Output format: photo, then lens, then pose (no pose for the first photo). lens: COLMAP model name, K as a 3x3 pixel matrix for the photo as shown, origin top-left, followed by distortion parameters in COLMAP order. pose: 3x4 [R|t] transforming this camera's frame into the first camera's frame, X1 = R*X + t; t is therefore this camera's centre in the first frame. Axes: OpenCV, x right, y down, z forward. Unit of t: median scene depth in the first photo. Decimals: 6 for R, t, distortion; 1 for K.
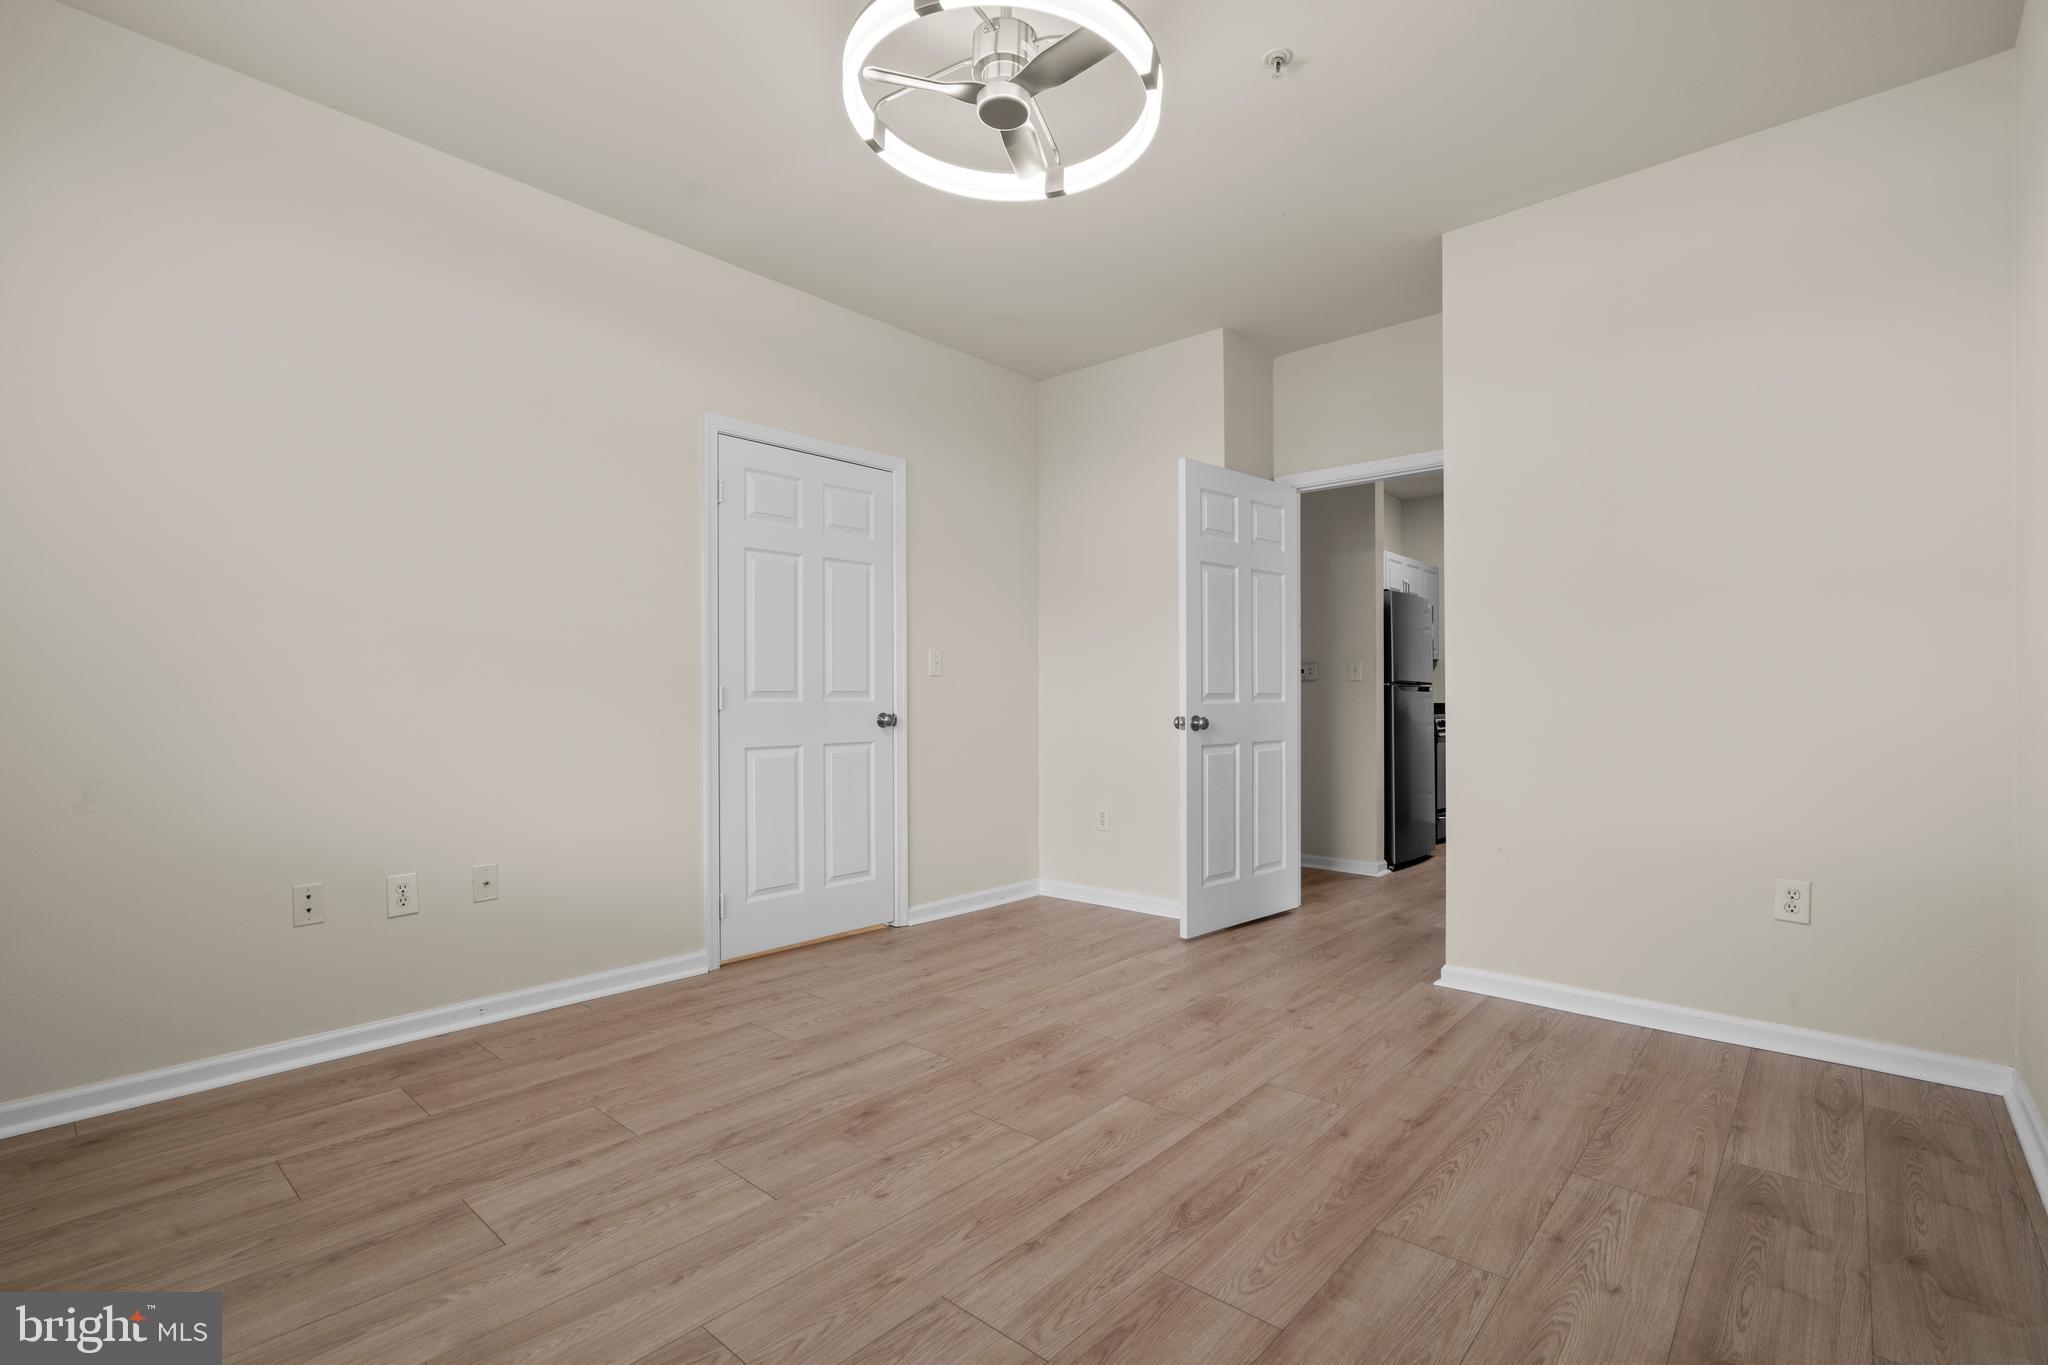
lens RADIAL K [[928.5, 0, 1026.2], [0, 928.5, 695.3], [0, 0, 1]] dist [-0.007203, 0.003204]
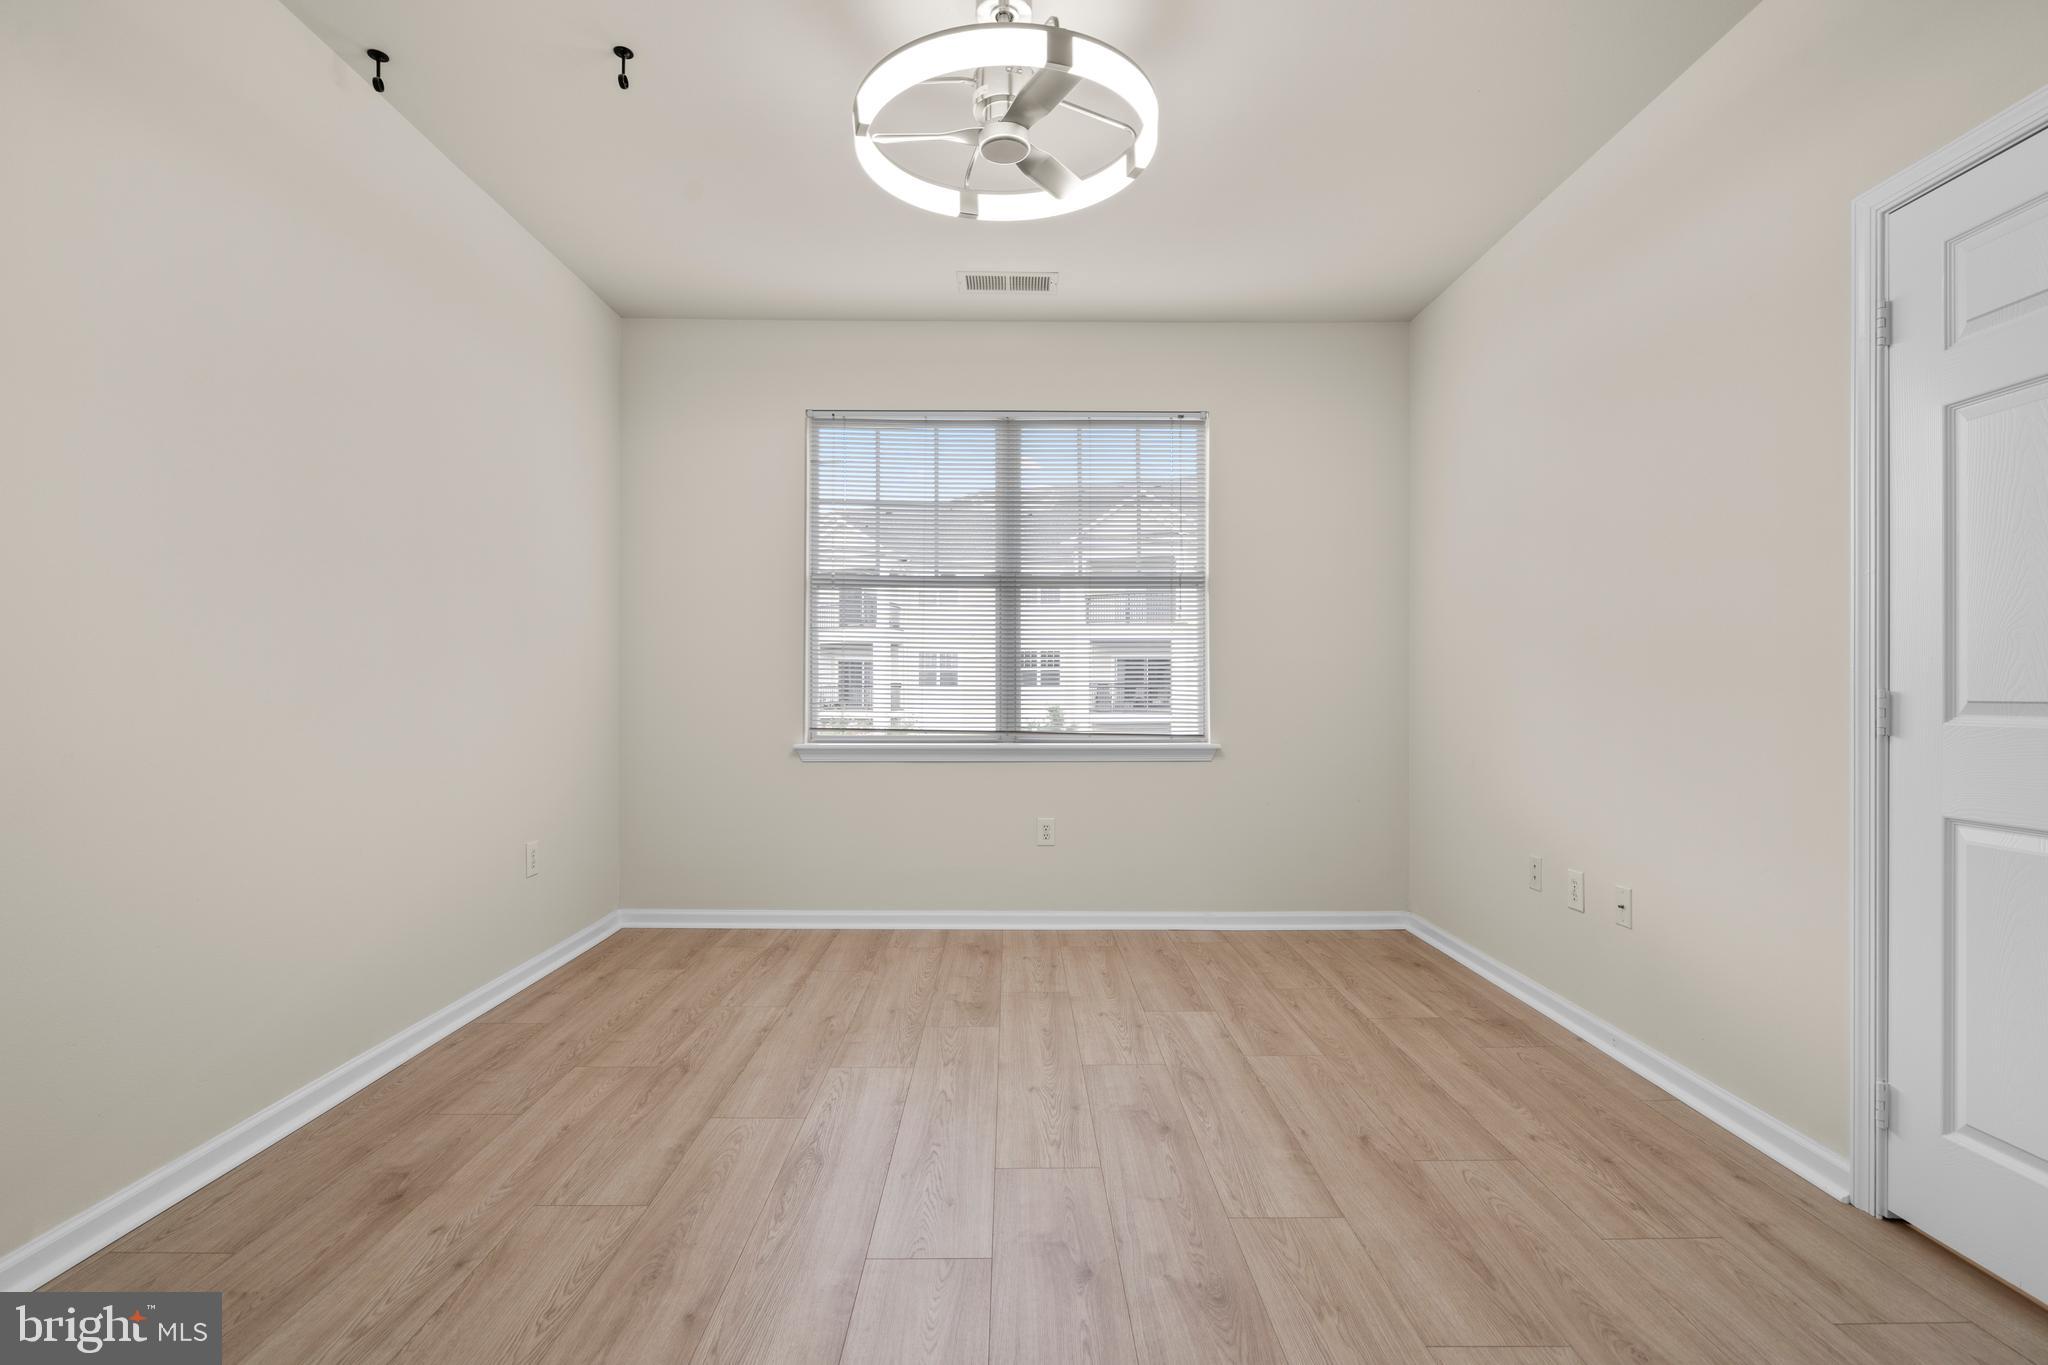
lens RADIAL K [[928.5, 0, 1033.5], [0, 928.5, 680.5], [0, 0, 1]] dist [-0.007203, 0.003204]
pose [[-0.737218, -0.006421, -0.675624, 0.592466], [0.001289, 0.999940, -0.010909, -0.017891], [0.675653, -0.008913, -0.737166, 1.601176]]
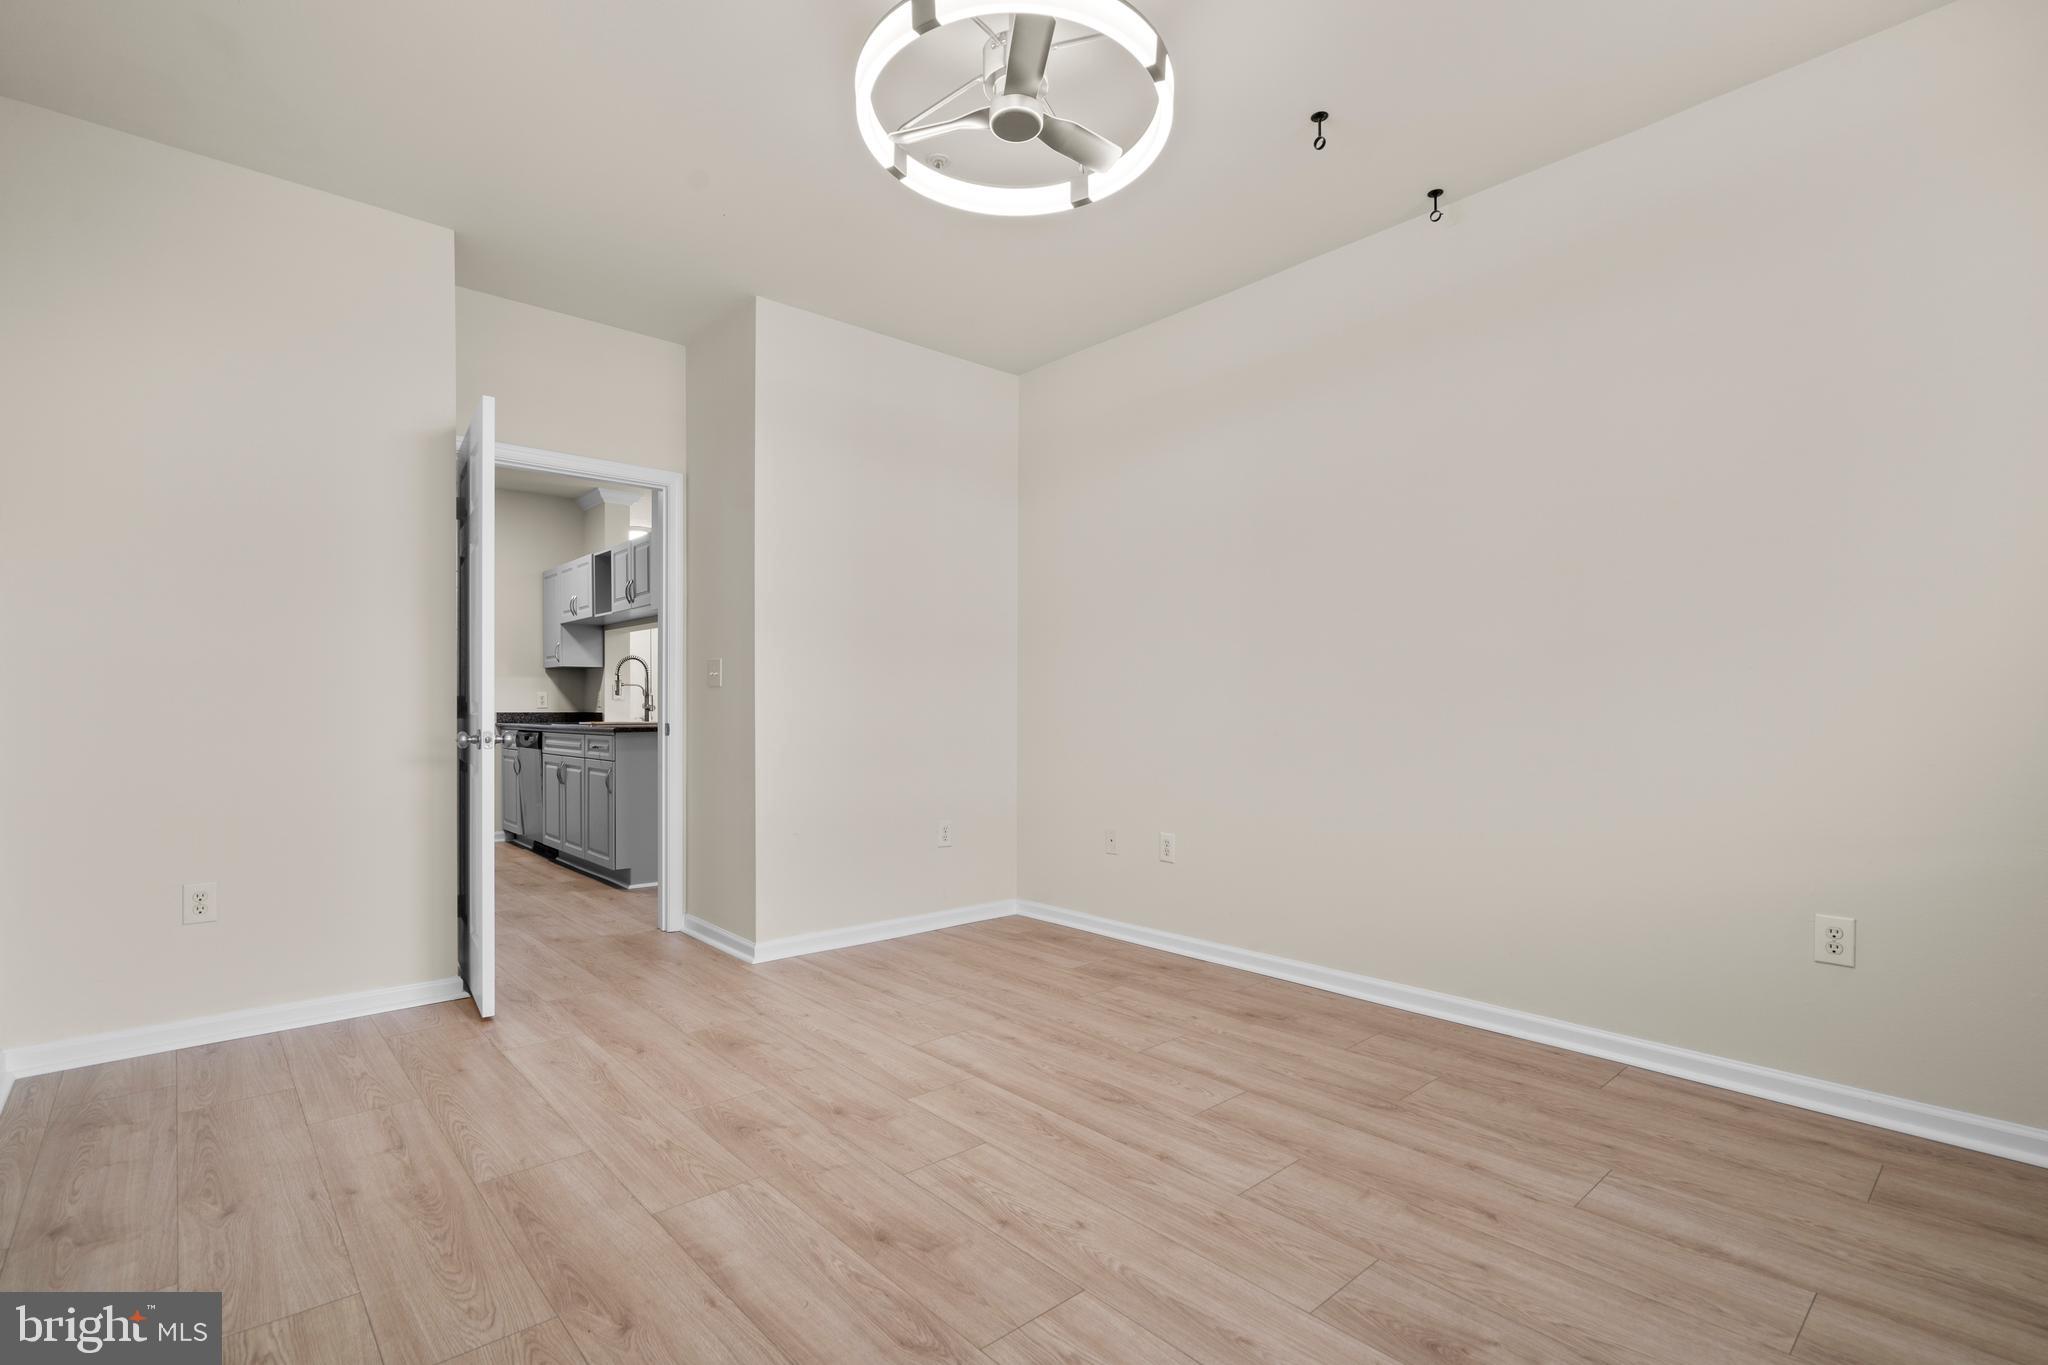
lens RADIAL K [[928.5, 0, 1018.4], [0, 928.5, 732.1], [0, 0, 1]] dist [-0.007203, 0.003204]
pose [[0.119463, -0.021445, 0.992607, -0.910124], [-0.009904, 0.999691, 0.022790, 0.000422], [-0.992789, -0.012553, 0.119214, 0.776381]]
